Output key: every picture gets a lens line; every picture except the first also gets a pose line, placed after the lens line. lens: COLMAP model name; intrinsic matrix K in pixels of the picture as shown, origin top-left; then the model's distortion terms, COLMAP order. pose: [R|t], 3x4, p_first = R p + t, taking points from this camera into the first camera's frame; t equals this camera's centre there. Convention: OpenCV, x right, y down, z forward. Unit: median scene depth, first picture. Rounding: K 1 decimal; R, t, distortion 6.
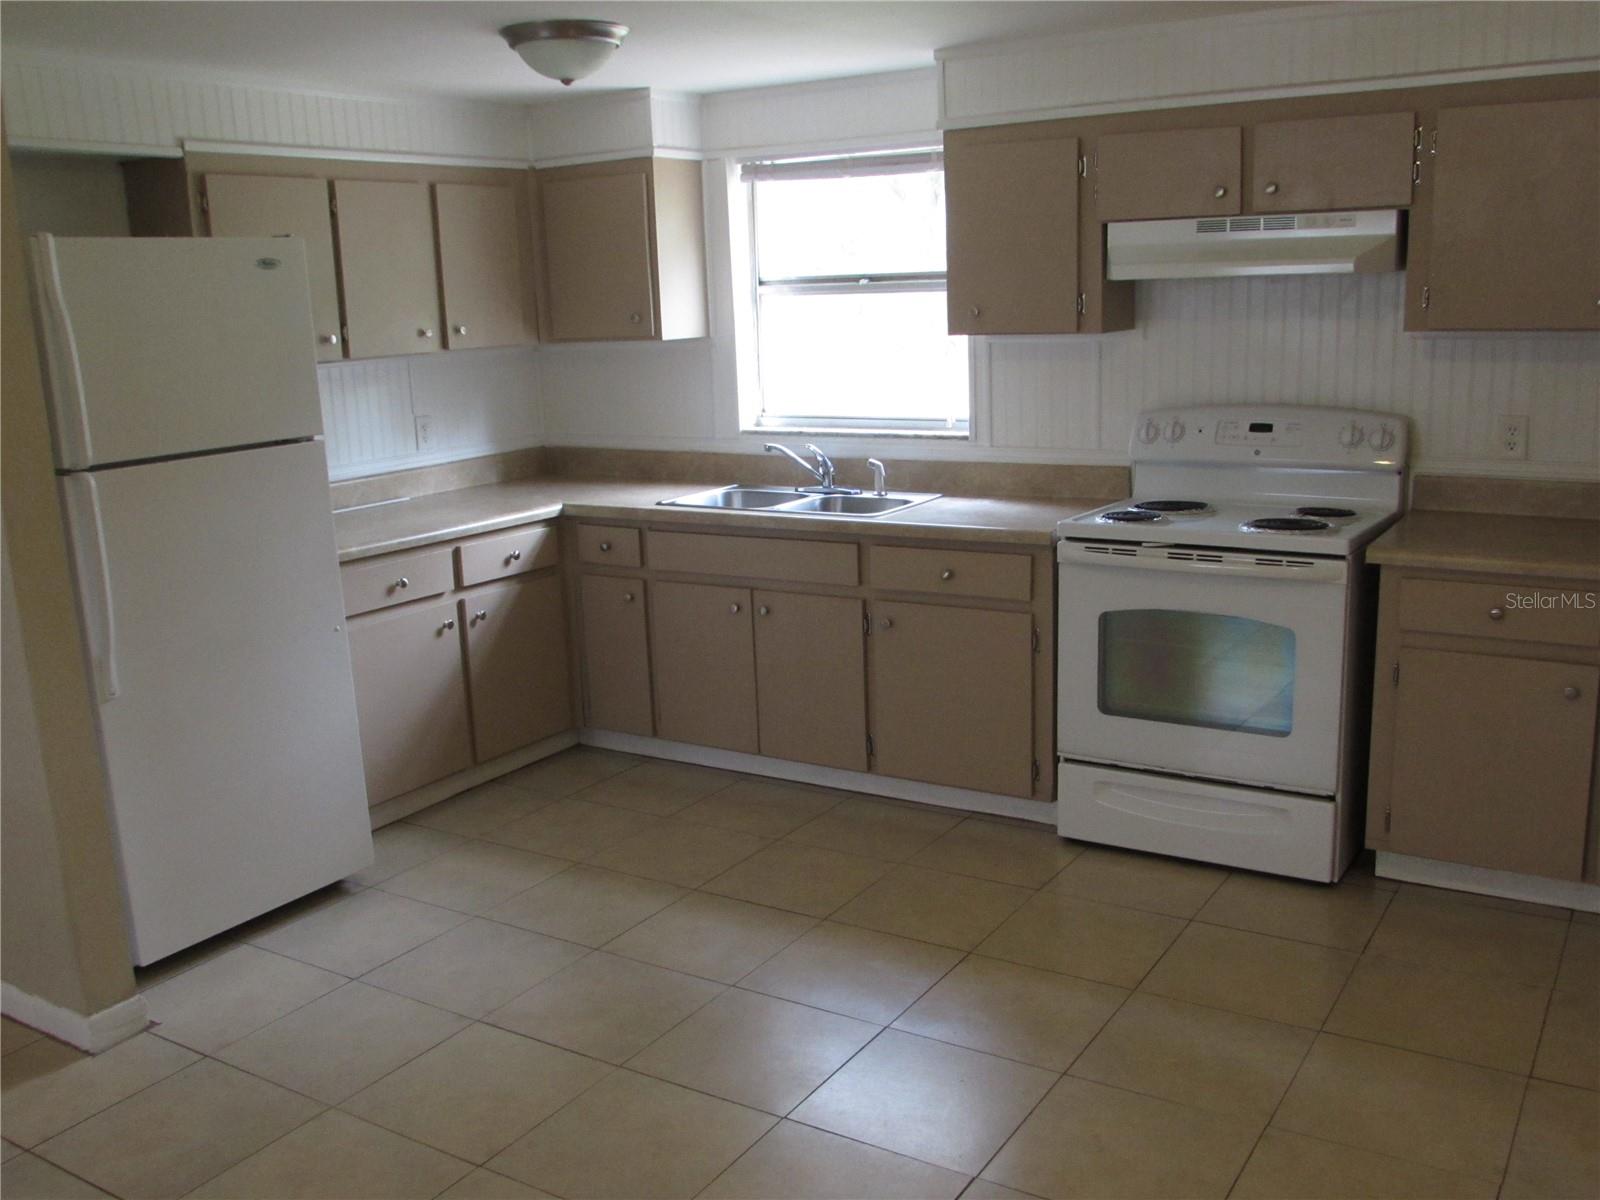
lens RADIAL K [[1477.3, 0, 800.0], [0, 1477.3, 600.0], [0, 0, 1]] dist [-0.045057, 0.003664]
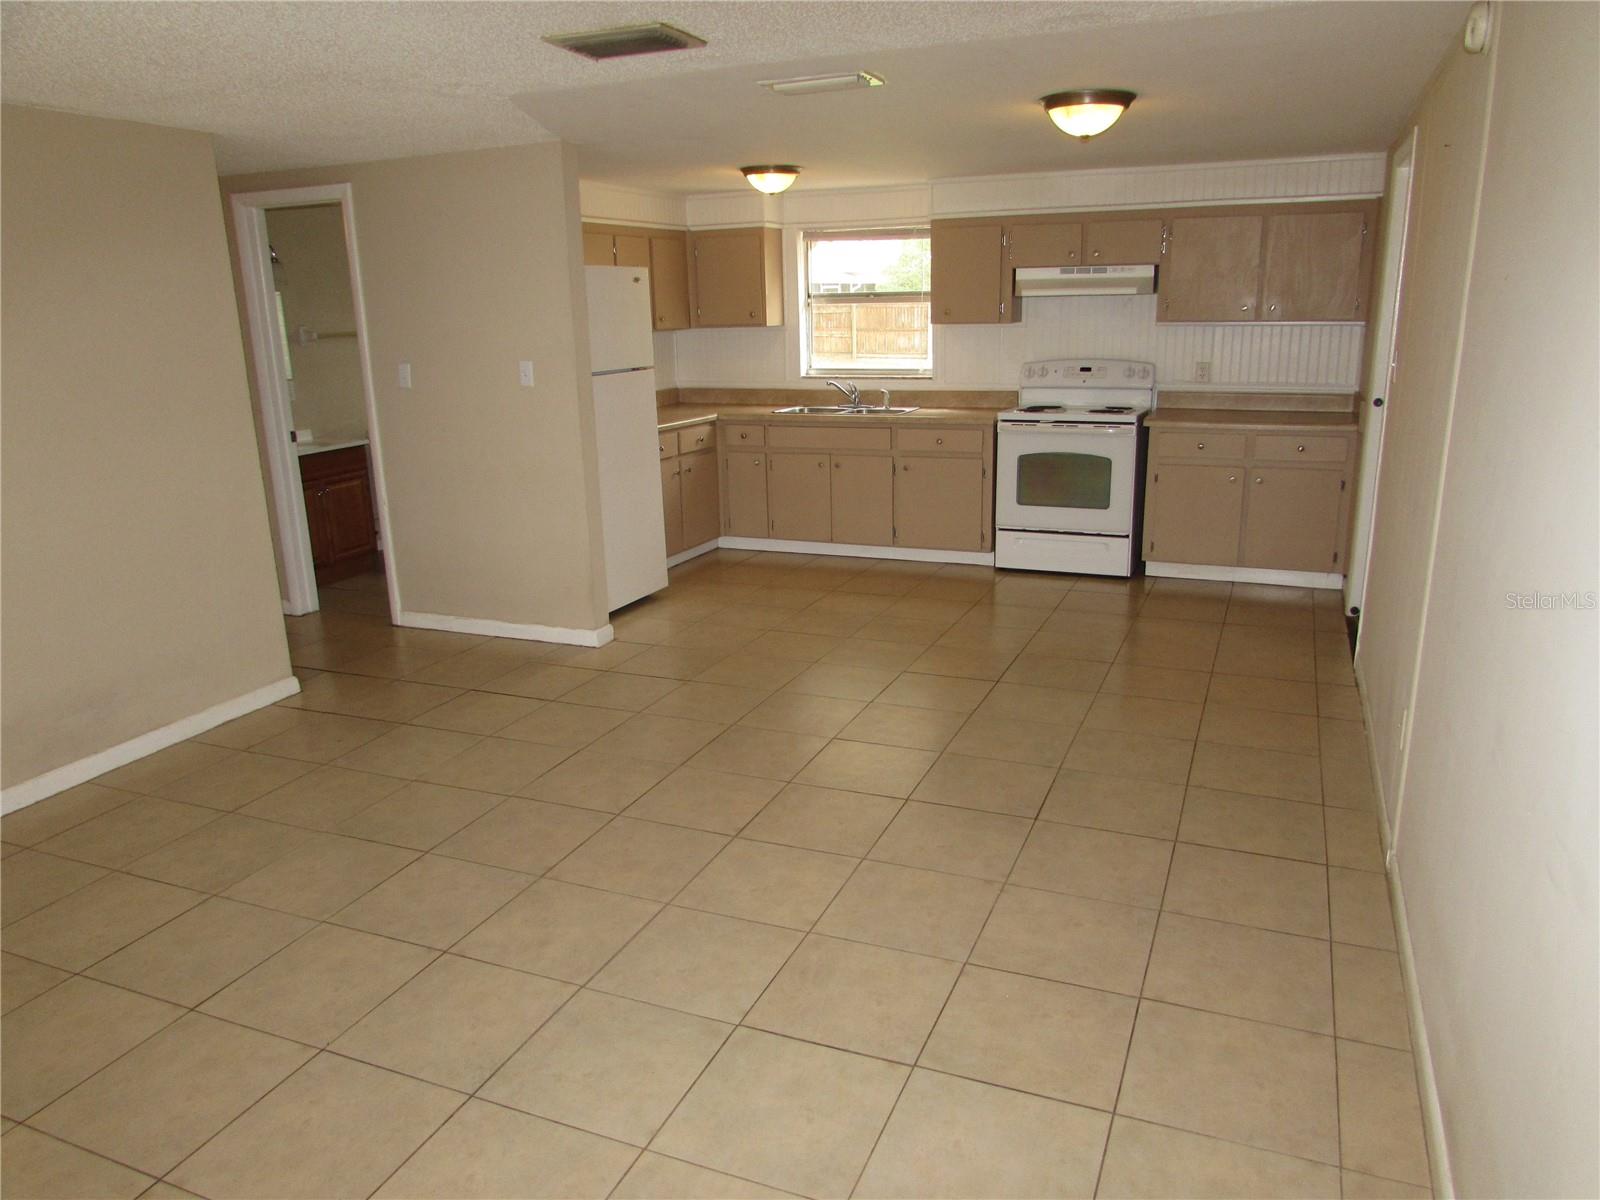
lens RADIAL K [[1138.8, 0, 805.2], [0, 1138.8, 600.6], [0, 0, 1]] dist [-0.025556, 0.003535]
pose [[0.986813, -0.025937, 0.159775, -0.341706], [0.019450, 0.998927, 0.042035, 0.133712], [-0.160694, -0.038373, 0.986258, -0.529310]]
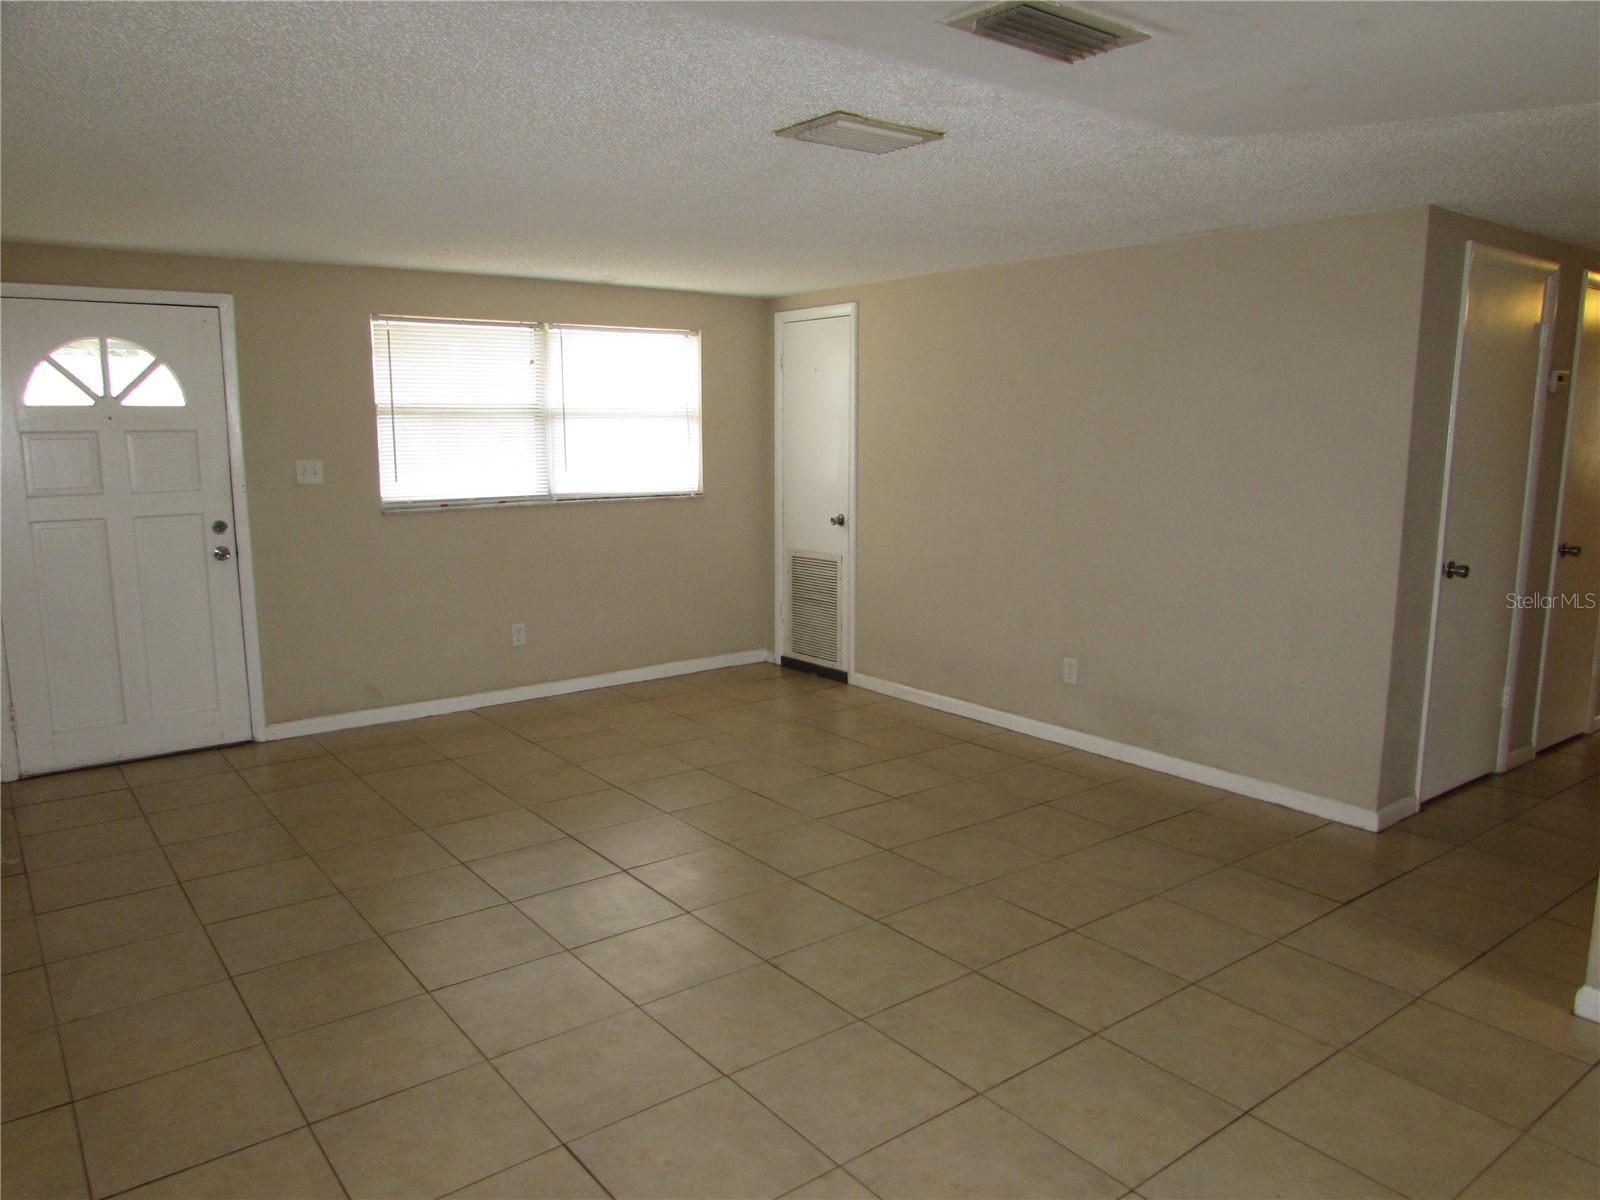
lens RADIAL K [[1138.8, 0, 805.2], [0, 1138.8, 600.6], [0, 0, 1]] dist [-0.025556, 0.003535]
pose [[-0.340822, 0.187880, -0.921163, 1.458758], [-0.197475, 0.943661, 0.265532, -0.428906], [0.919154, 0.272406, -0.284519, 1.997580]]
